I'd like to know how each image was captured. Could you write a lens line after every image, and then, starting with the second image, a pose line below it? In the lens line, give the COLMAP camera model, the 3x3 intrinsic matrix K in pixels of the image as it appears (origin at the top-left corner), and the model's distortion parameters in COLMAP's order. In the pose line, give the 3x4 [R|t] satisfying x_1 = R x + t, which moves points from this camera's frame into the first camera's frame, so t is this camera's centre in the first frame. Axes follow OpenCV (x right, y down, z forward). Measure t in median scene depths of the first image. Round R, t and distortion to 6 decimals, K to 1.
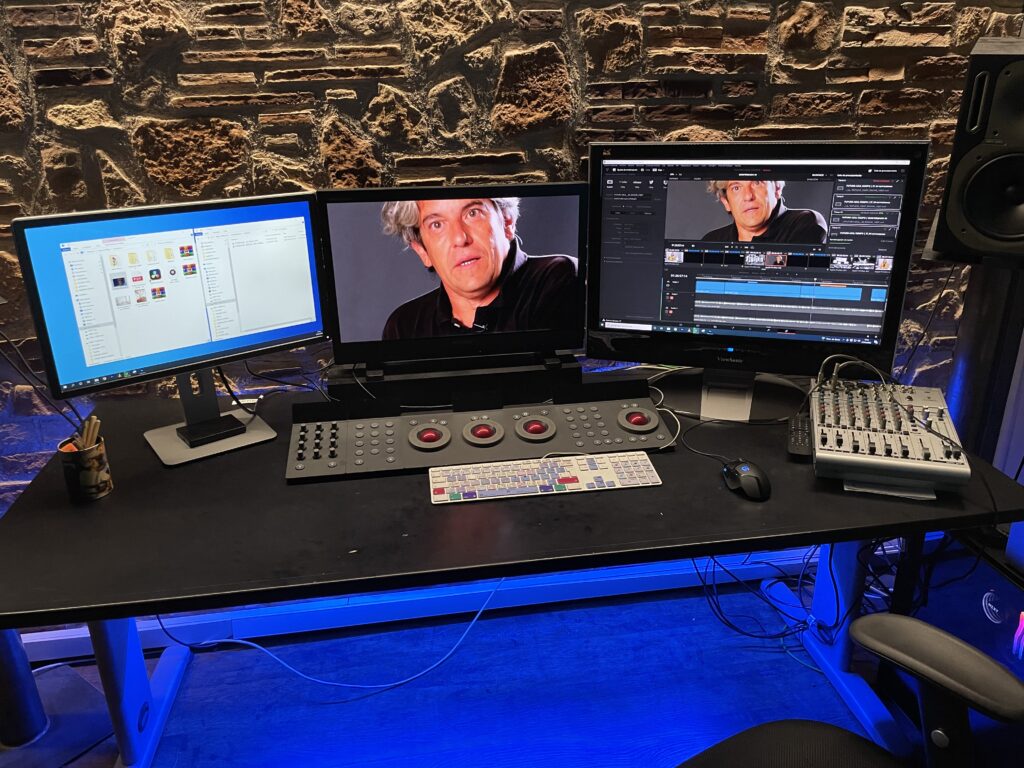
lens RADIAL K [[828.8, 0, 510.9], [0, 828.8, 355.2], [0, 0, 1]] dist [0.097360, -0.168434]
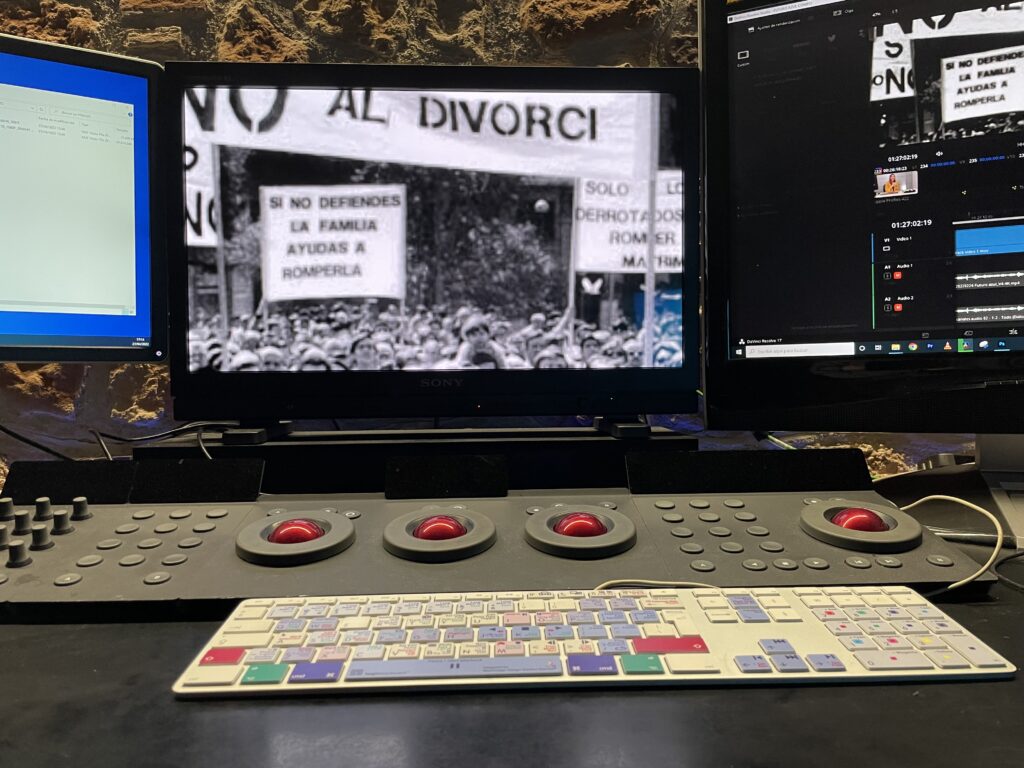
lens RADIAL K [[742.6, 0, 524.1], [0, 742.6, 387.7], [0, 0, 1]] dist [0.086119, -0.103242]
pose [[0.991703, -0.003397, -0.128505, 0.046033], [-0.041016, 0.939041, -0.341350, 0.138671], [0.121831, 0.343789, 0.931110, 0.629580]]
